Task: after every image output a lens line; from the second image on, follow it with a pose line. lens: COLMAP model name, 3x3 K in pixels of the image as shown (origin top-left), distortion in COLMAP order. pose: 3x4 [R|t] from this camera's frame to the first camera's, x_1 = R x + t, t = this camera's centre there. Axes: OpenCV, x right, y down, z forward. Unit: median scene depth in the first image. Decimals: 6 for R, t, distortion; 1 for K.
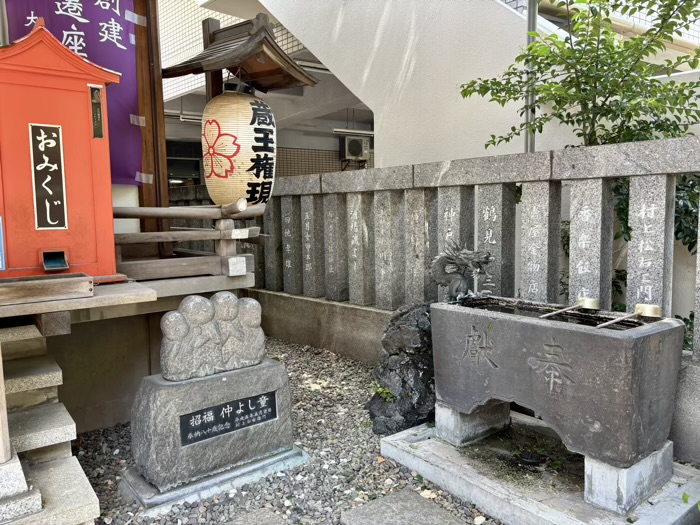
lens RADIAL K [[519.5, 0, 353.5], [0, 519.5, 258.1], [0, 0, 1]] dist [0.021766, -0.015484]
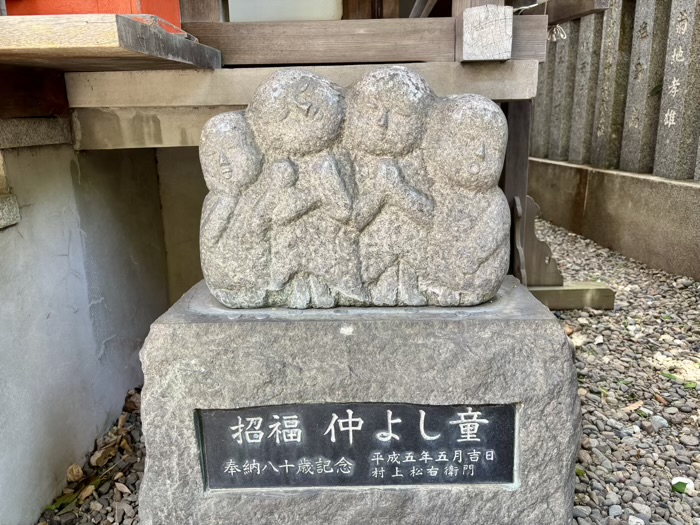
lens RADIAL K [[519.5, 0, 356.3], [0, 519.5, 259.1], [0, 0, 1]] dist [0.021766, -0.015484]
pose [[0.775058, 0.157731, -0.611887, -0.051711], [-0.048123, 0.980266, 0.191734, 0.123152], [0.630055, -0.119159, 0.767354, 0.741733]]
